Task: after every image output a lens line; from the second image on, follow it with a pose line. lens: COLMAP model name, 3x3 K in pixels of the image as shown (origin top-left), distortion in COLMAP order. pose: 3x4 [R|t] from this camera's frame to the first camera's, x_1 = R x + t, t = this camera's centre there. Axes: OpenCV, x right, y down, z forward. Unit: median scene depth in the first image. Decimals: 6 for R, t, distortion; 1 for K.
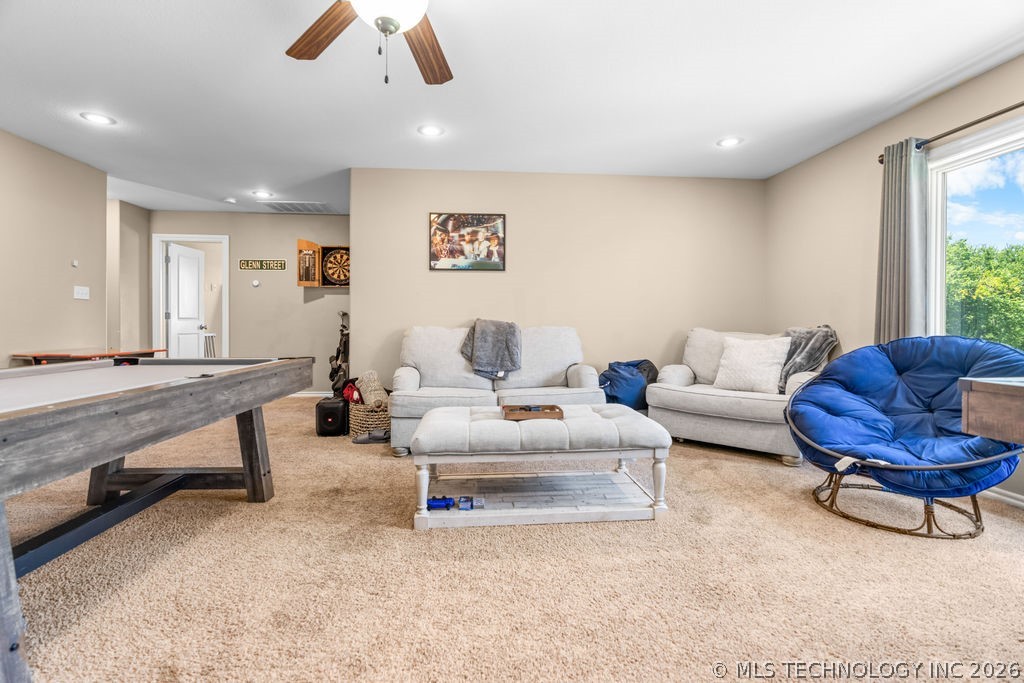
lens RADIAL K [[478.1, 0, 511.6], [0, 478.1, 327.0], [0, 0, 1]] dist [-0.001404, 0.000581]
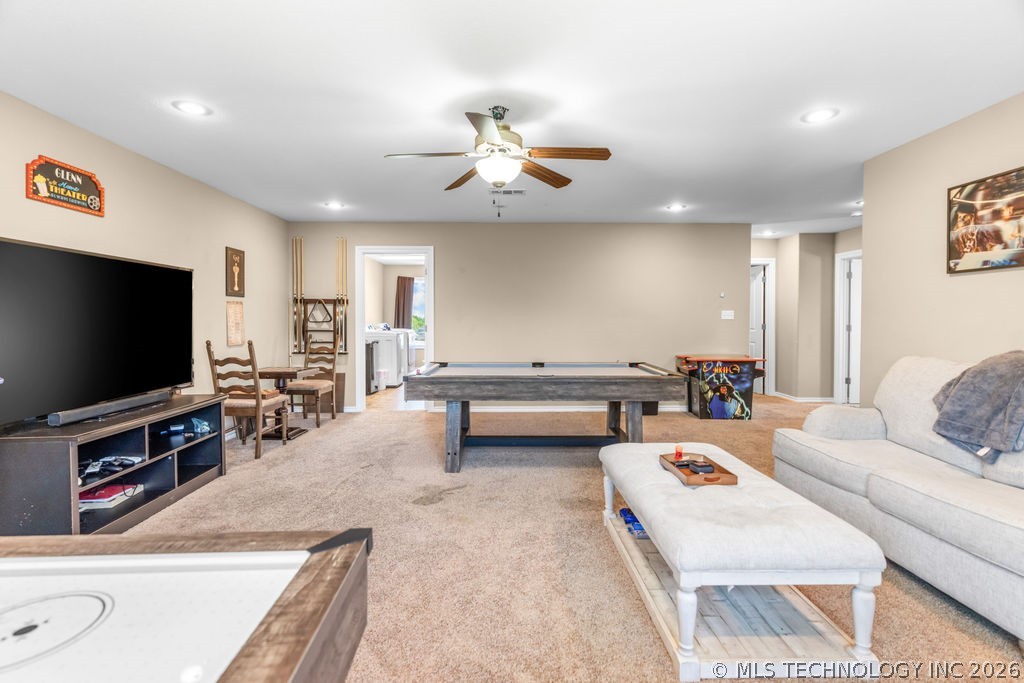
lens RADIAL K [[473.7, 0, 500.1], [0, 473.7, 318.7], [0, 0, 1]] dist [-0.005504, -0.000163]
pose [[-0.076891, -0.003819, -0.997032, 0.532889], [-0.008504, 0.999959, -0.003174, -0.048919], [0.997003, 0.008234, -0.076920, 0.425022]]
